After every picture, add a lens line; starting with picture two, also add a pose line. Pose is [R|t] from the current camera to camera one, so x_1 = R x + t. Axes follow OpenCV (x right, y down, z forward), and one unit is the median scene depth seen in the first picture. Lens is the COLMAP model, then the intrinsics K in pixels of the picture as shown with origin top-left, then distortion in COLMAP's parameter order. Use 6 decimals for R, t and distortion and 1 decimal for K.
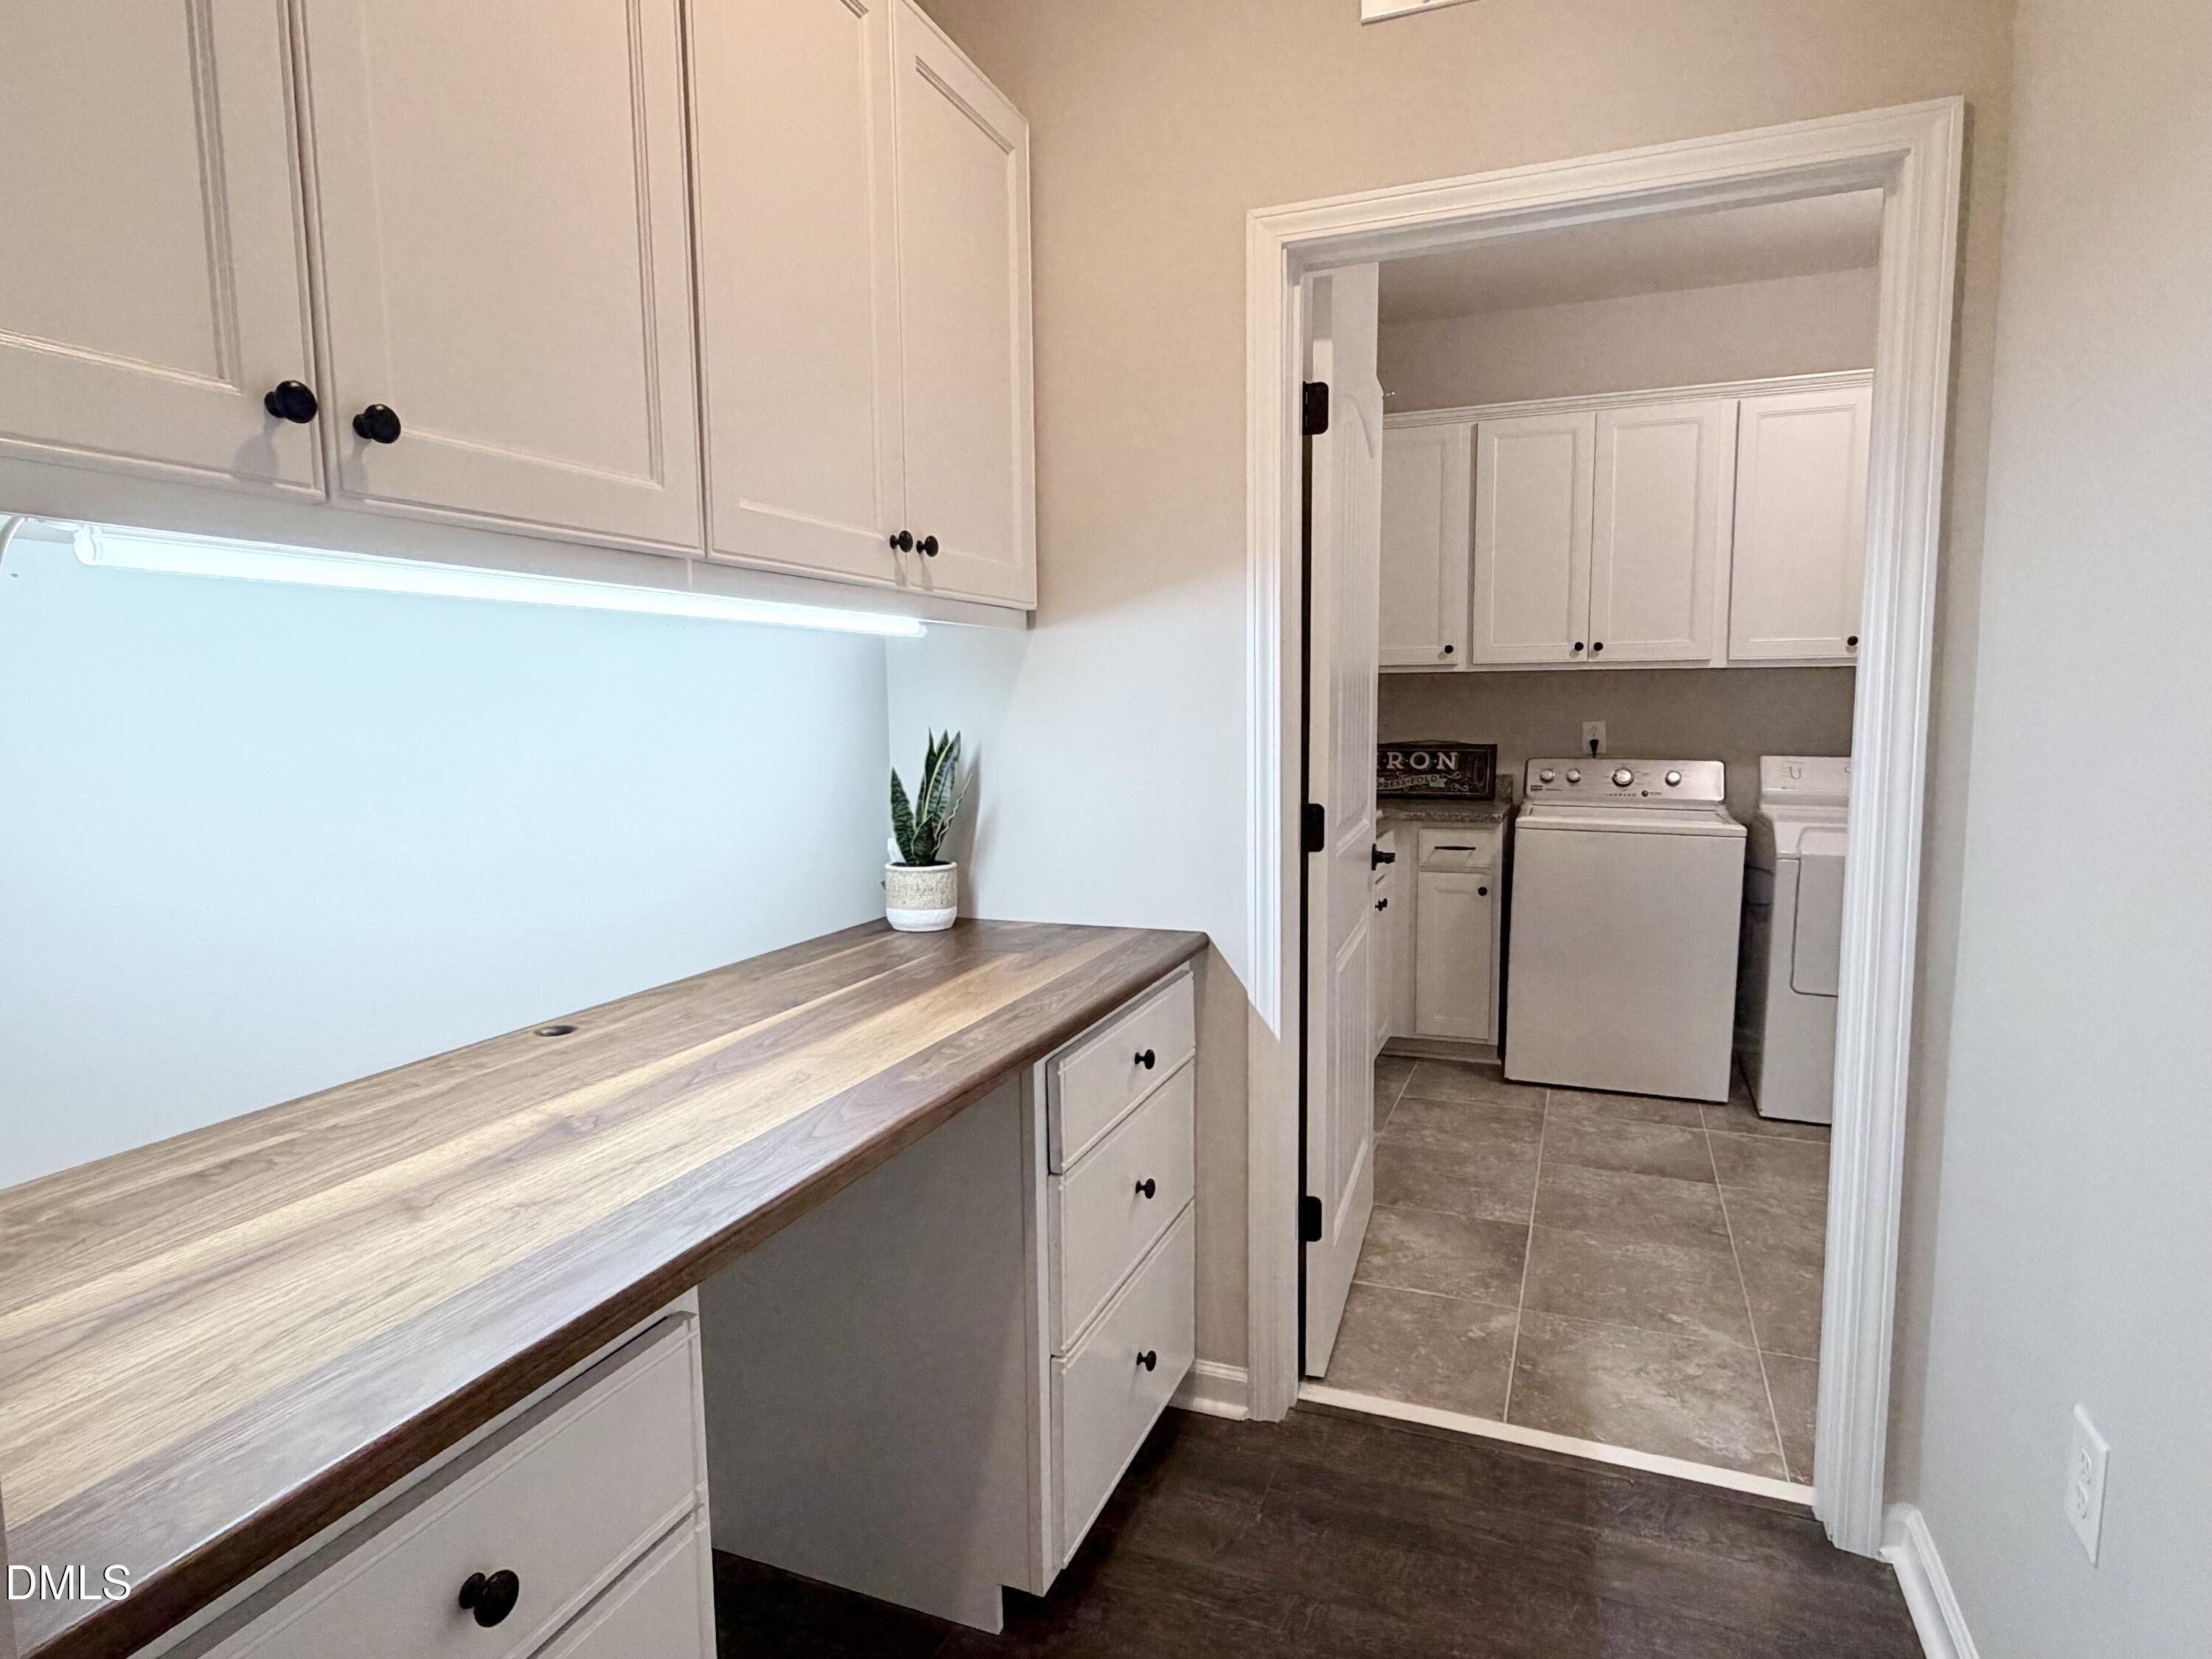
lens RADIAL K [[1214.6, 0, 1094.7], [0, 1214.6, 835.5], [0, 0, 1]] dist [-0.011734, -0.000959]
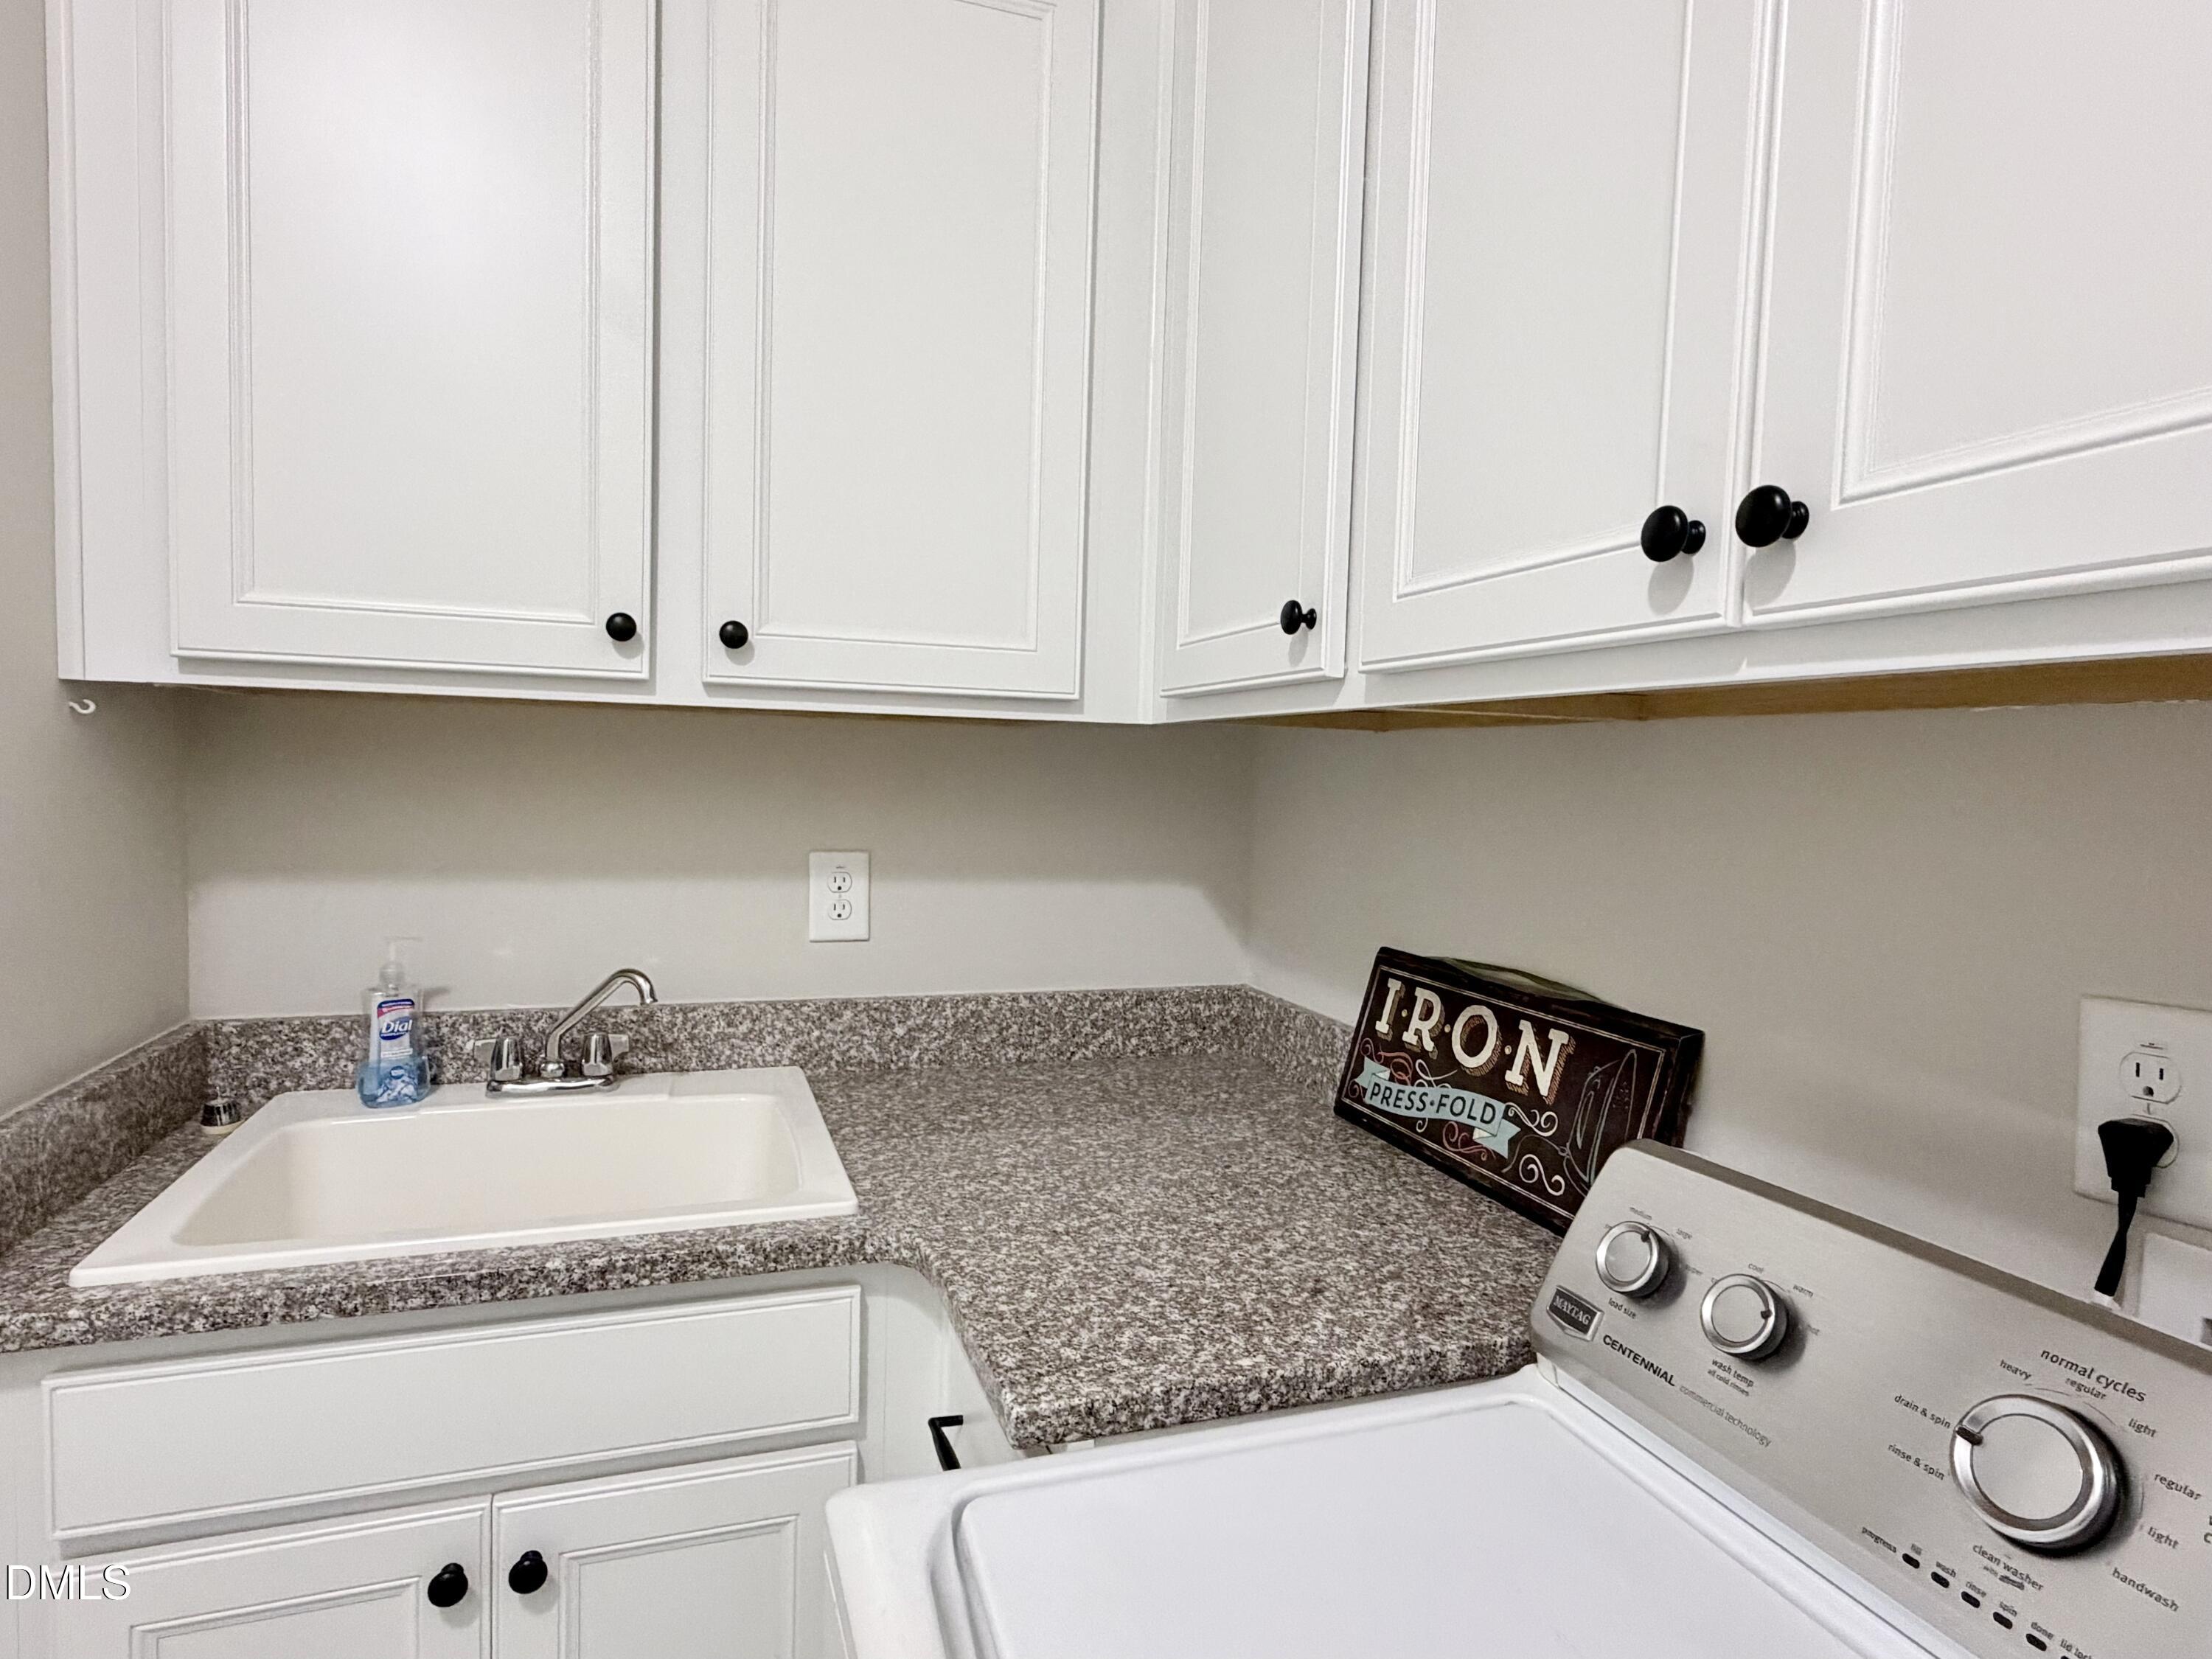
lens RADIAL K [[1214.6, 0, 1104.3], [0, 1214.6, 835.1], [0, 0, 1]] dist [-0.011734, -0.000959]
pose [[0.667027, 0.071065, -0.741636, 0.469981], [-0.120008, 0.992690, -0.012814, -0.106469], [0.735305, 0.097550, 0.670680, 0.844485]]
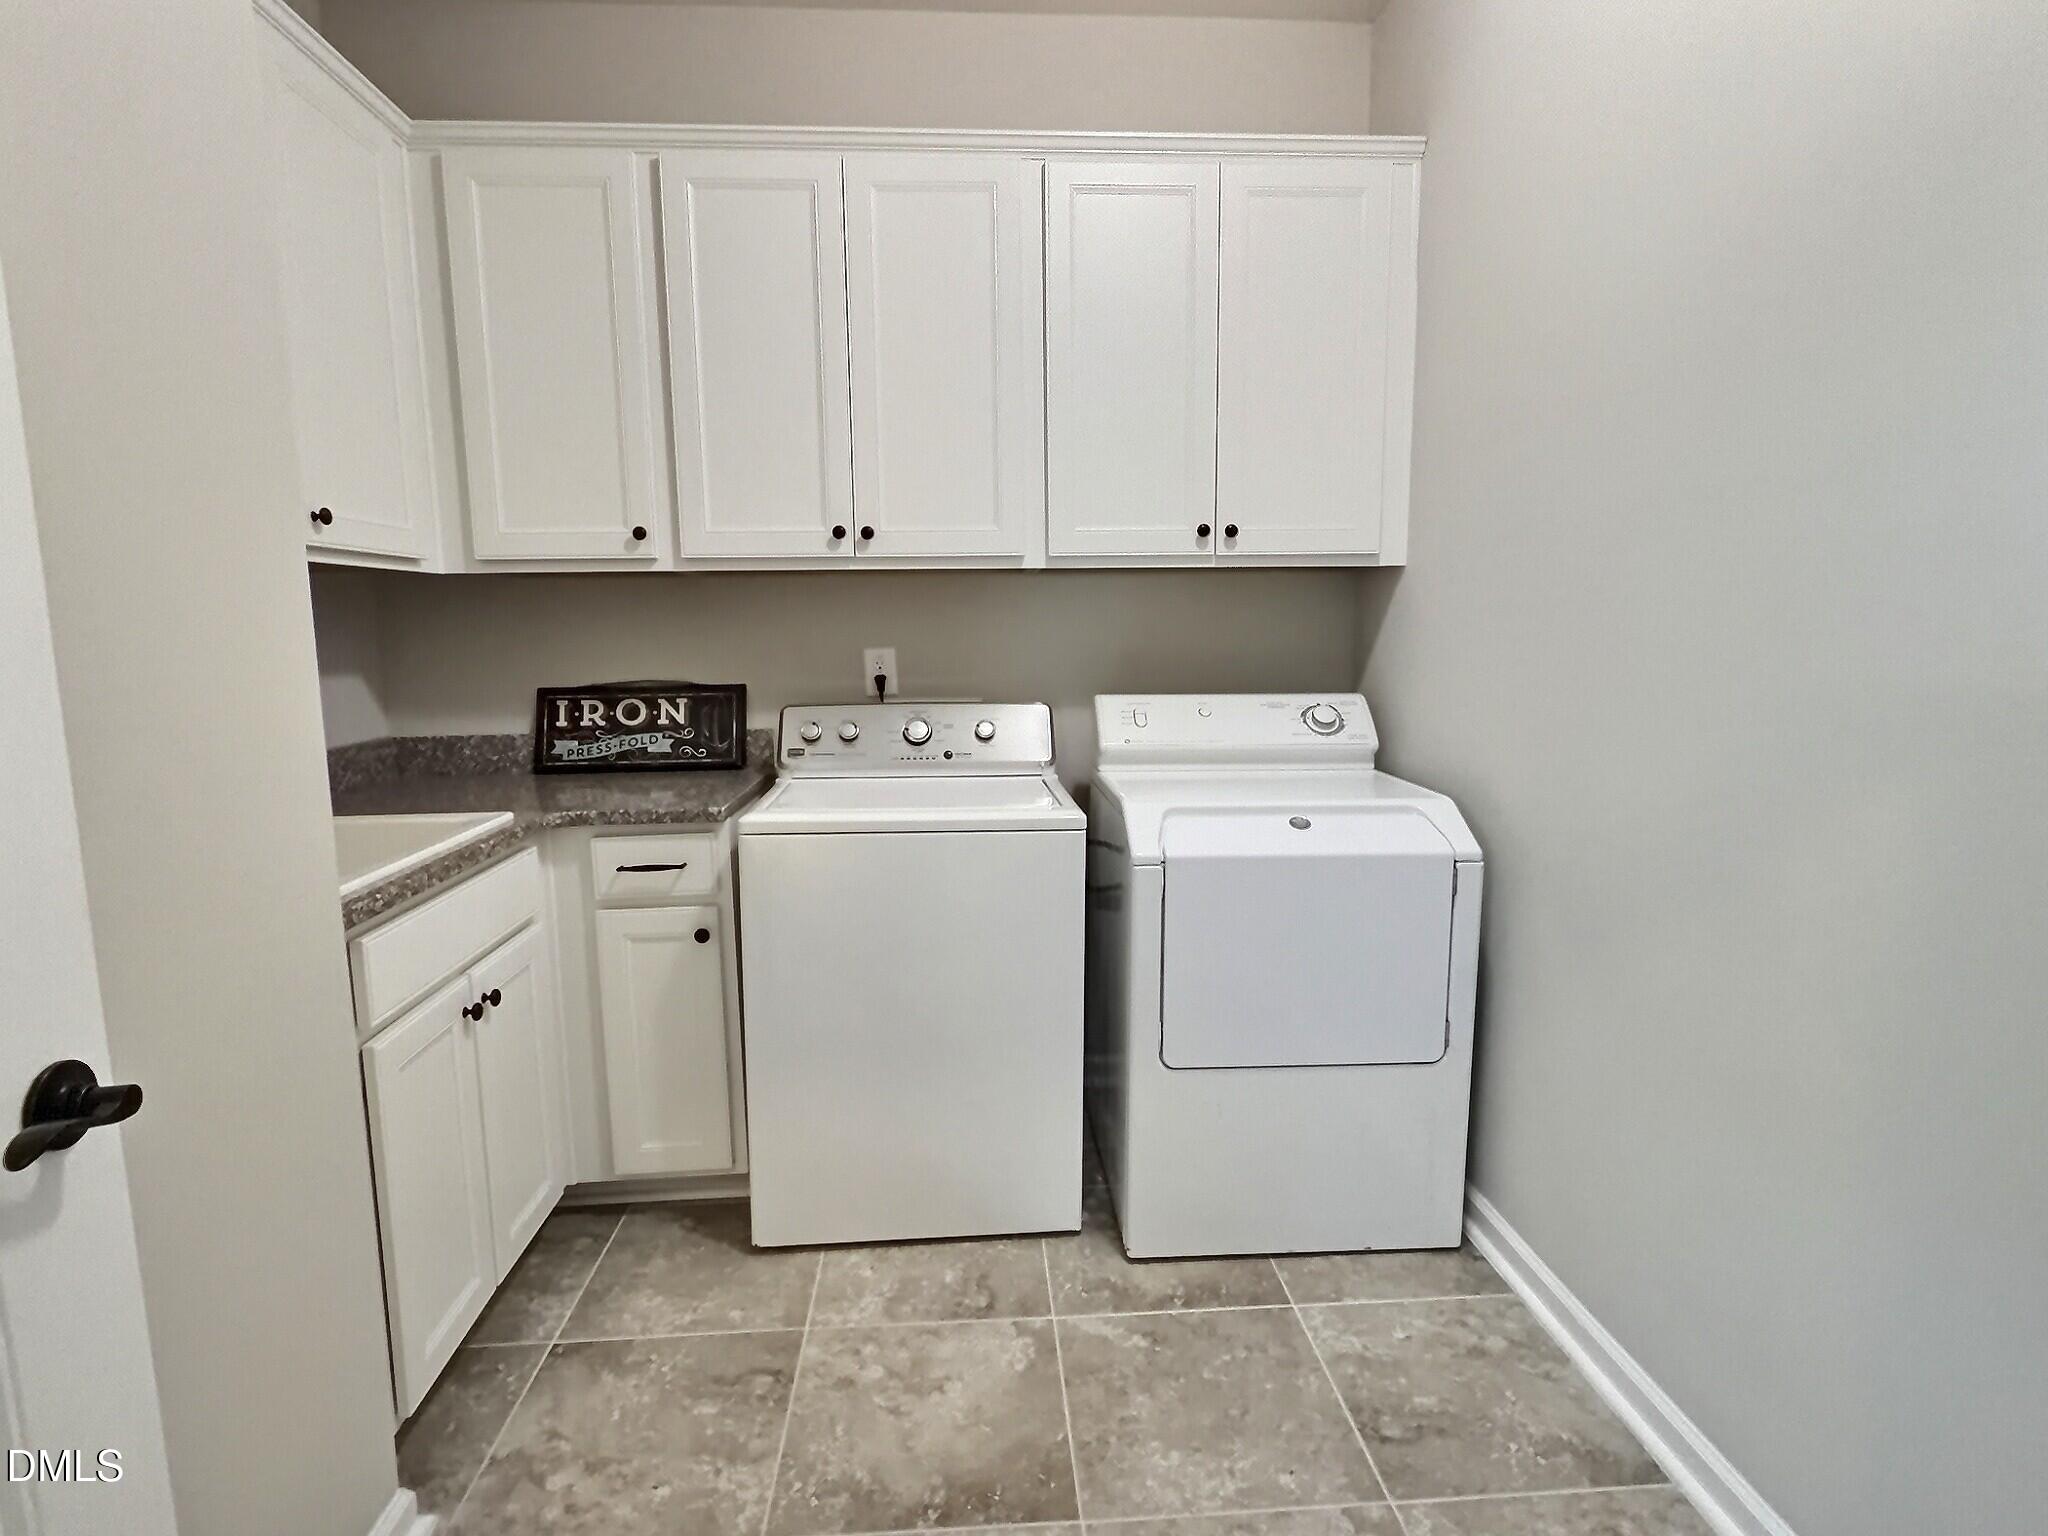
lens RADIAL K [[1086.2, 0, 1022.4], [0, 1086.2, 786.0], [0, 0, 1]] dist [0.000613, 0.000616]
pose [[0.898691, -0.066363, 0.433533, 0.228173], [0.051580, 0.997619, 0.045789, -0.043191], [-0.435539, -0.018788, 0.899974, 0.436378]]
